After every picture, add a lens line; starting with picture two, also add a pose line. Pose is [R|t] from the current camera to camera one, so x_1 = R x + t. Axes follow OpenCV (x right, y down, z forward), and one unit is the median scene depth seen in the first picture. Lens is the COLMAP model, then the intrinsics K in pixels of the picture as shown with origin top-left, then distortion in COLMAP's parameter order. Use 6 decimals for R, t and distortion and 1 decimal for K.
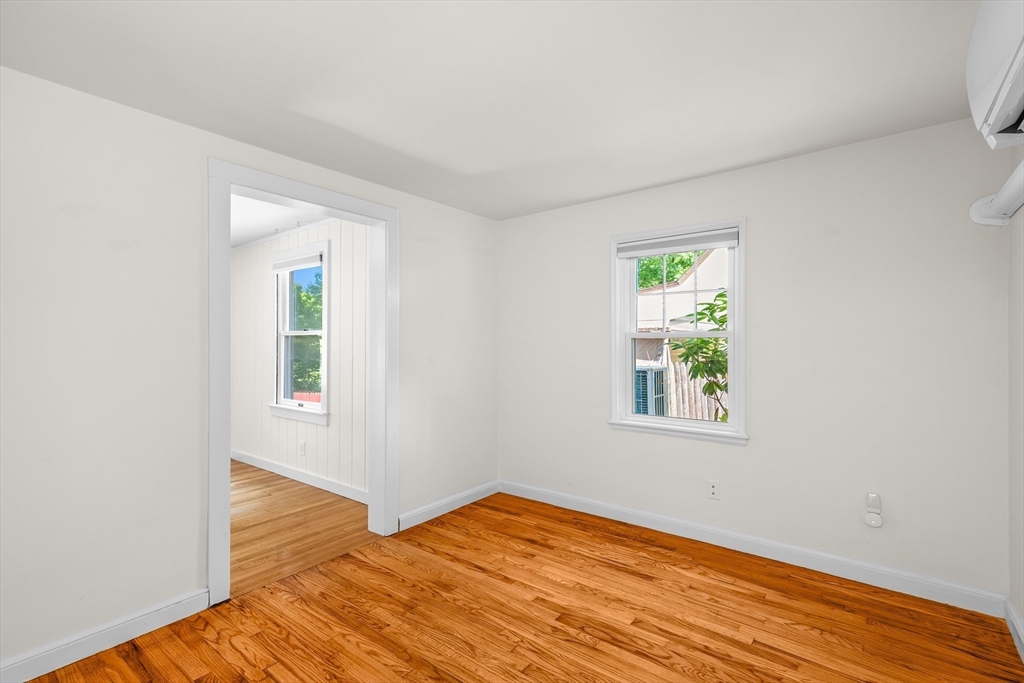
lens RADIAL K [[471.0, 0, 508.3], [0, 471.0, 341.5], [0, 0, 1]] dist [0.008974, 0.001390]
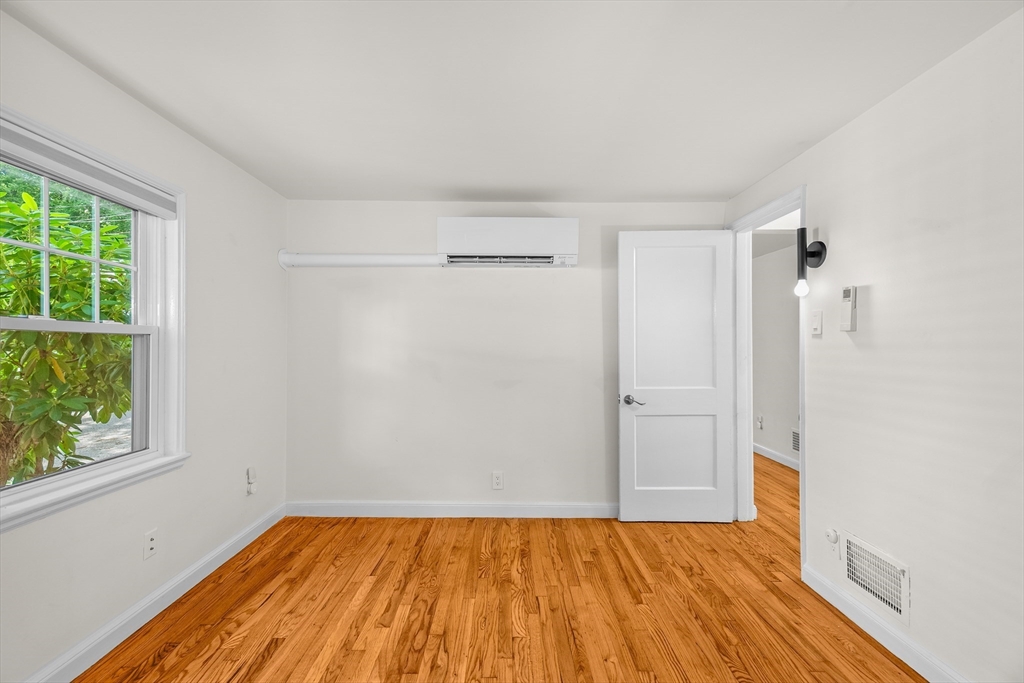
lens RADIAL K [[471.0, 0, 506.1], [0, 471.0, 341.9], [0, 0, 1]] dist [0.008974, 0.001390]
pose [[-0.627738, 0.003707, 0.778416, -0.651661], [-0.004346, 0.999956, -0.008267, 0.007159], [-0.778412, -0.008572, -0.627695, 1.401665]]
